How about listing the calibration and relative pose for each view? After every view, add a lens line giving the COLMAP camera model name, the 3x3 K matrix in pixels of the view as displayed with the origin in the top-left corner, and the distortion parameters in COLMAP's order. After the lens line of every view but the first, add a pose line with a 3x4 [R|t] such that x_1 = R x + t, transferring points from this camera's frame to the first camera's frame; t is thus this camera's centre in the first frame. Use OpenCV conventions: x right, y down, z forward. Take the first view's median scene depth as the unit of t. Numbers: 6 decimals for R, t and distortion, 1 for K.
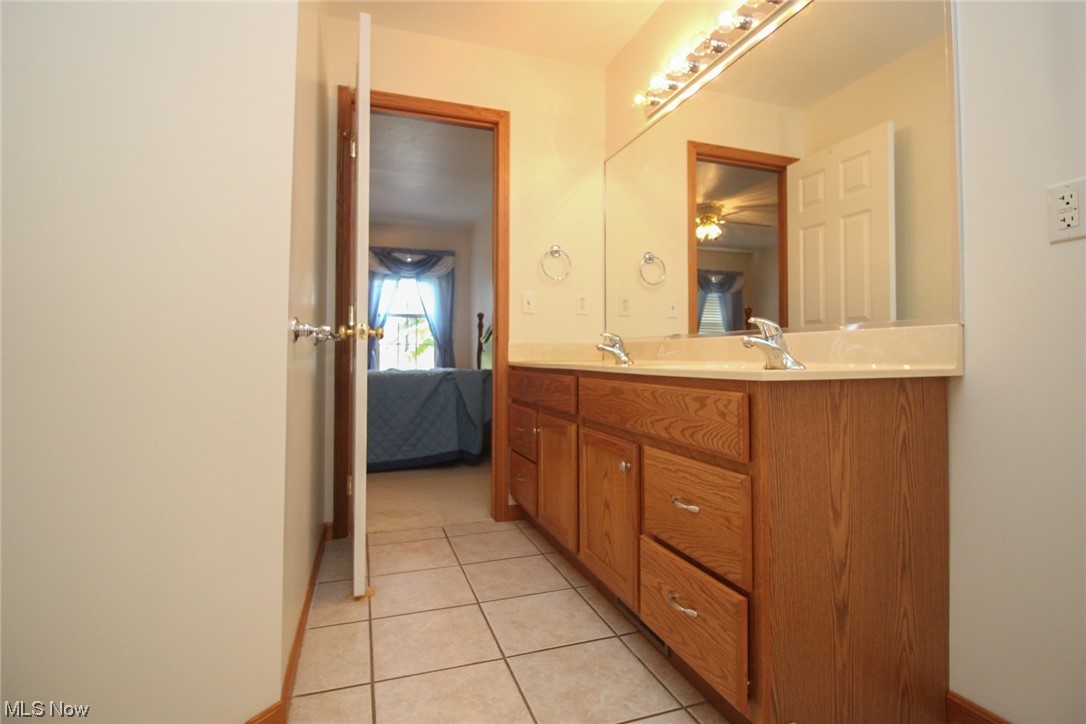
lens RADIAL K [[534.6, 0, 551.7], [0, 534.6, 348.0], [0, 0, 1]] dist [-0.010622, -0.000560]
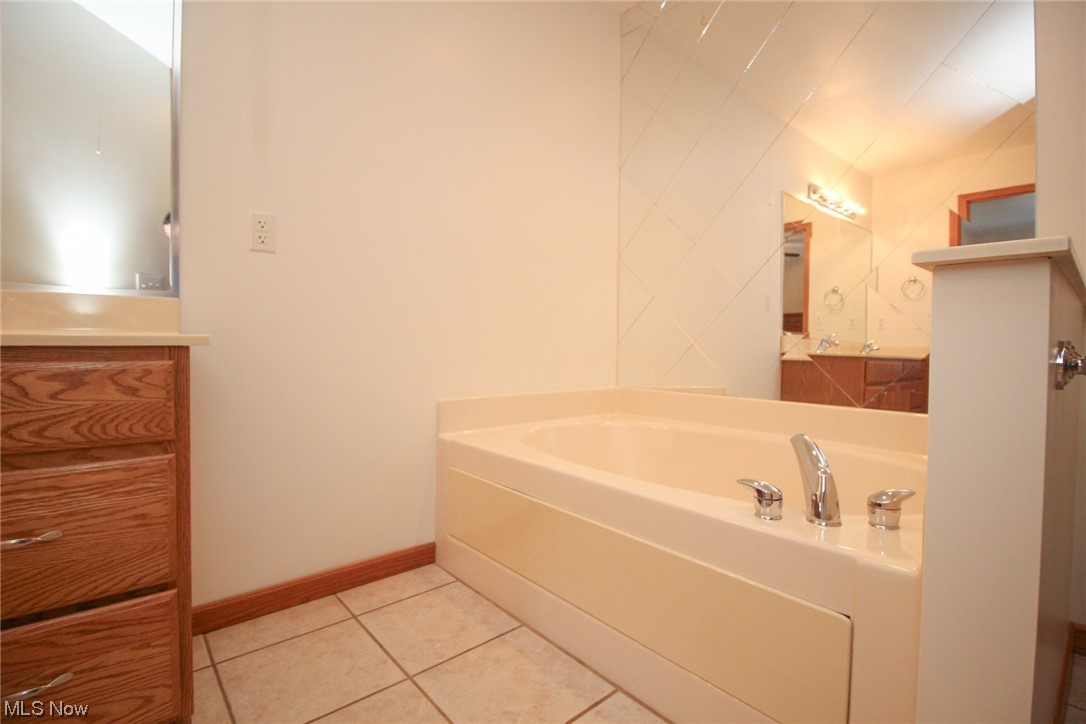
lens RADIAL K [[509.9, 0, 544.9], [0, 509.9, 353.5], [0, 0, 1]] dist [-0.014582, -0.002614]
pose [[-0.374392, -0.022636, 0.926994, -0.599140], [-0.026352, 0.999558, 0.013765, 0.041896], [-0.926896, -0.019274, -0.374823, 0.691239]]
